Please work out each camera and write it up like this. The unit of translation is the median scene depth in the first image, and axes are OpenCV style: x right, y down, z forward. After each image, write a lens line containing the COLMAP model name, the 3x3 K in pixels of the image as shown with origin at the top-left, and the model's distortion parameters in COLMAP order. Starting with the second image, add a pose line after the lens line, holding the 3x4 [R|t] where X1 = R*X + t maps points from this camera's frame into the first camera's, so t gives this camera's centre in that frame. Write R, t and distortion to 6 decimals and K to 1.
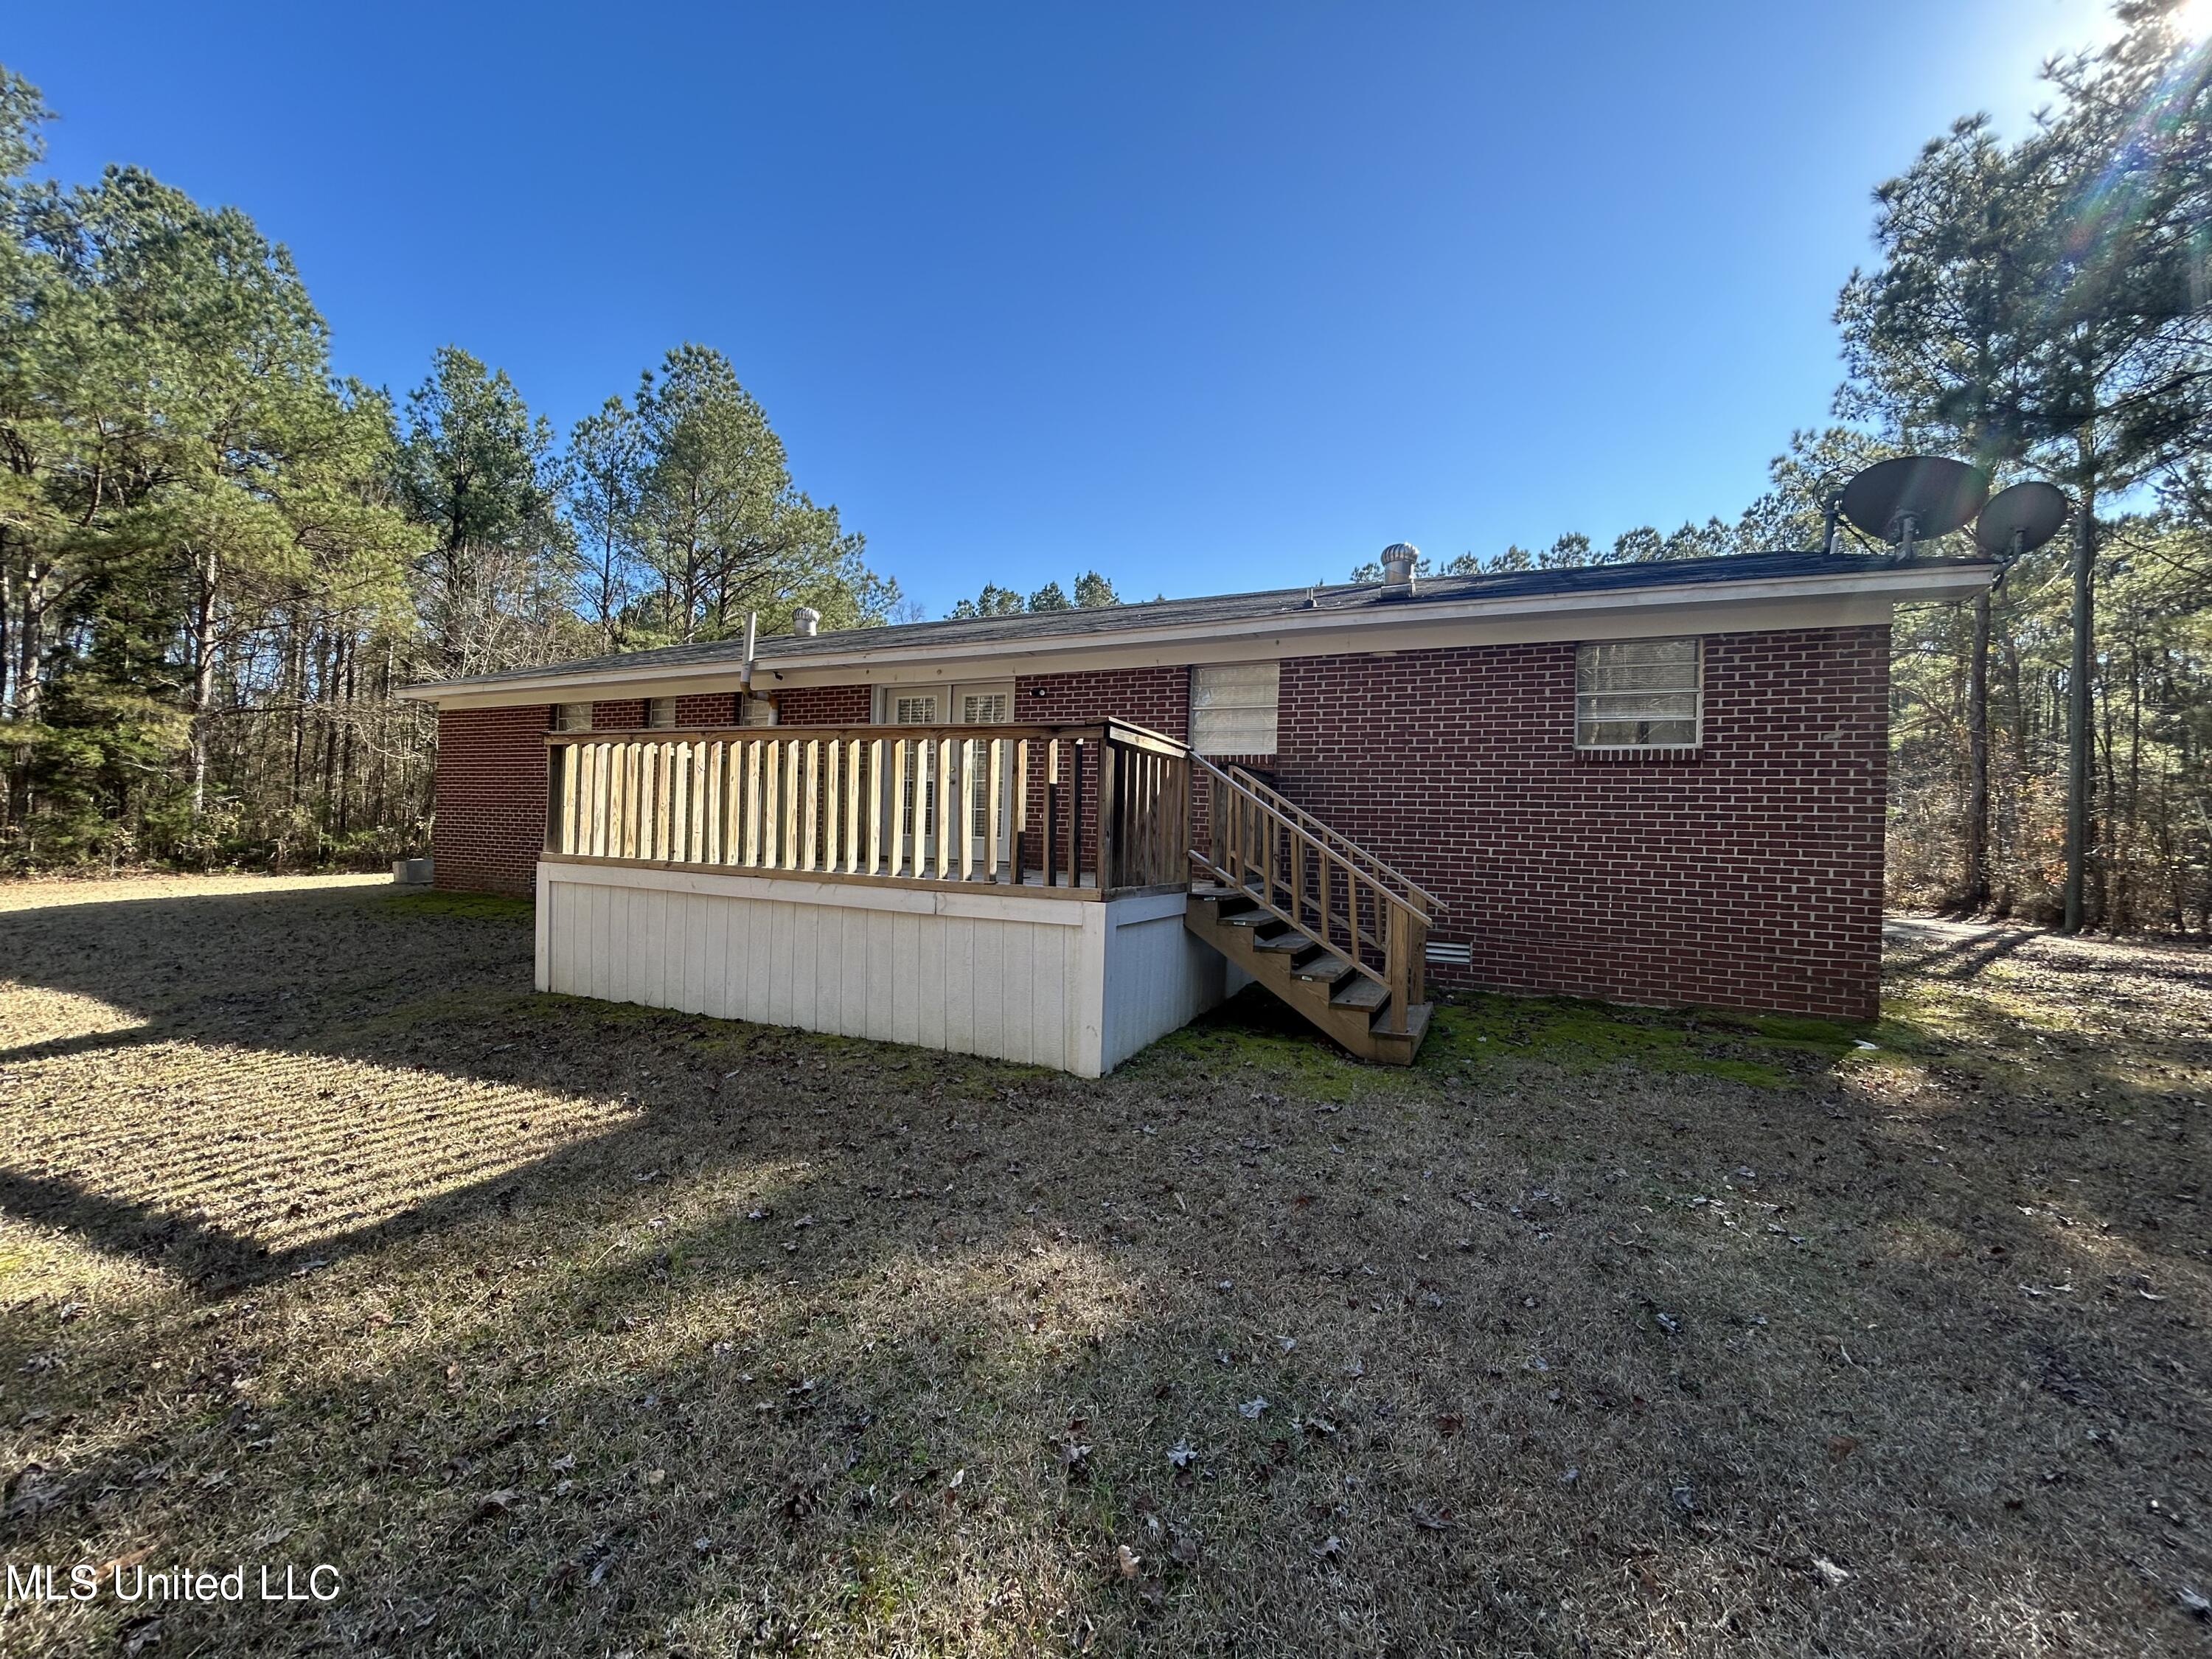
lens RADIAL K [[889.9, 0, 1100.3], [0, 889.9, 839.5], [0, 0, 1]] dist [0.000410, 0.000567]
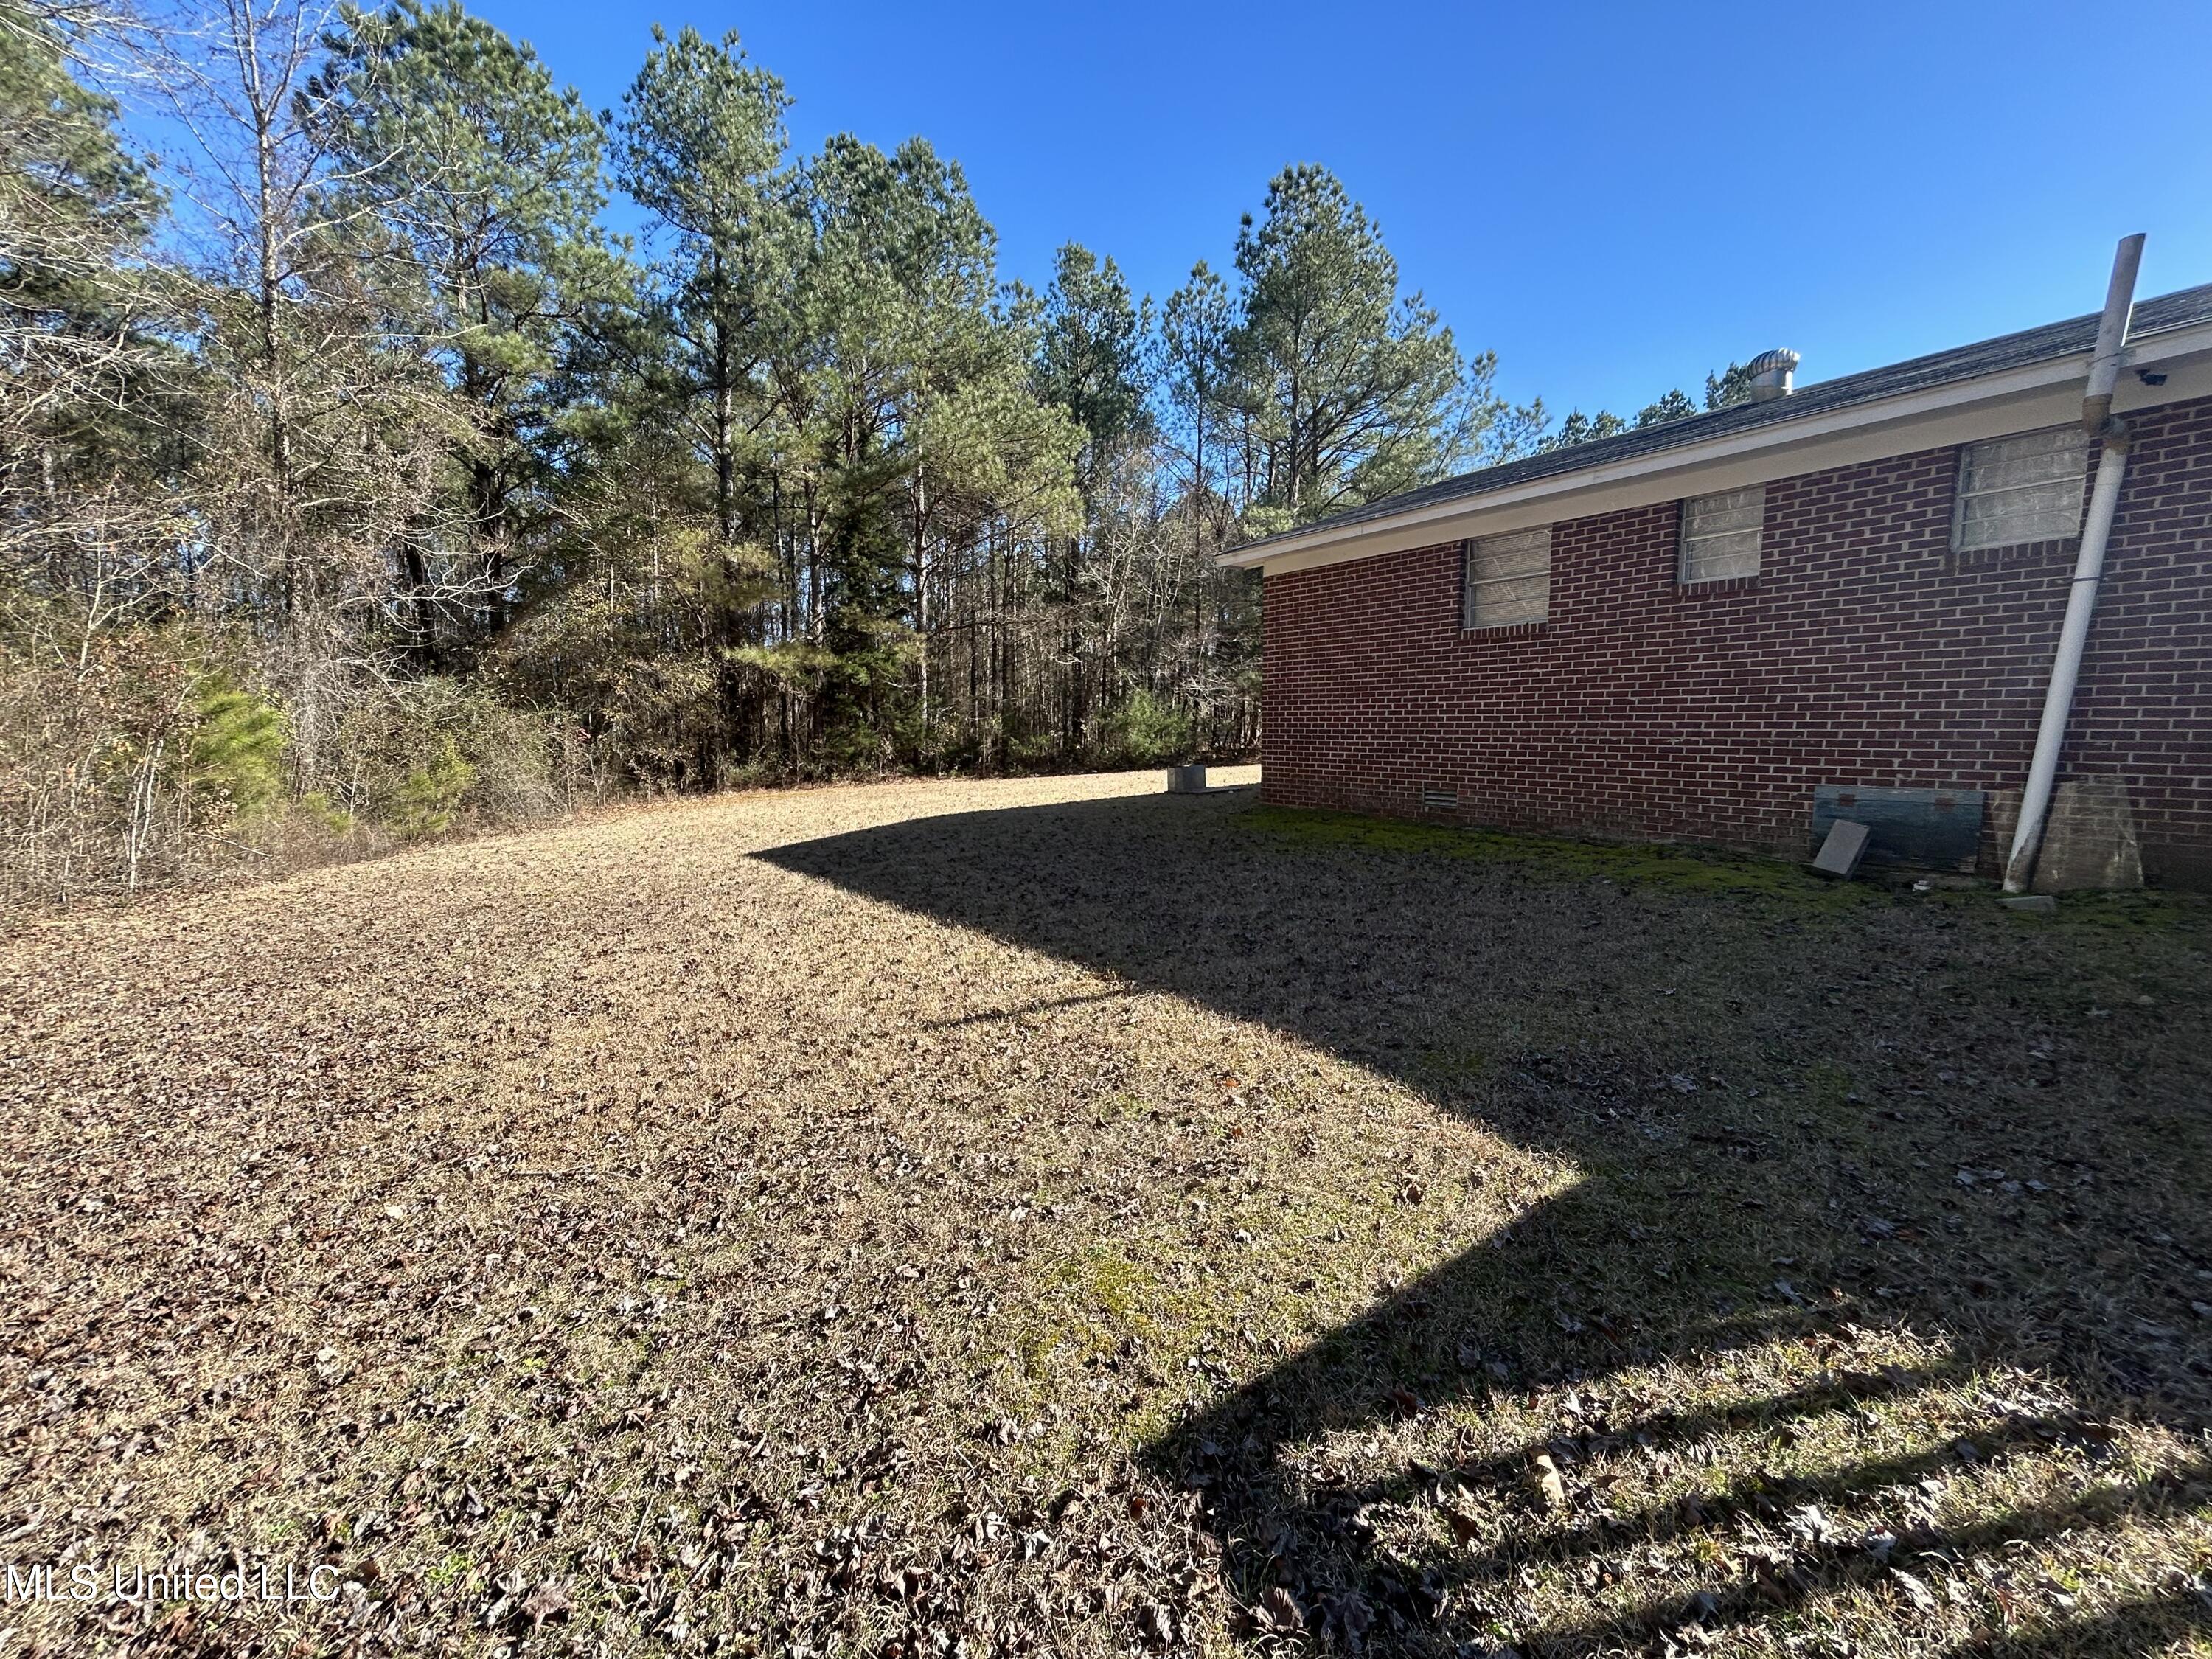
lens RADIAL K [[889.9, 0, 1100.3], [0, 889.9, 839.5], [0, 0, 1]] dist [0.000410, 0.000567]
pose [[0.870458, 0.030460, -0.491300, -0.187297], [0.028049, 0.993393, 0.111284, -0.001857], [0.491443, -0.110649, 0.863852, 0.084508]]
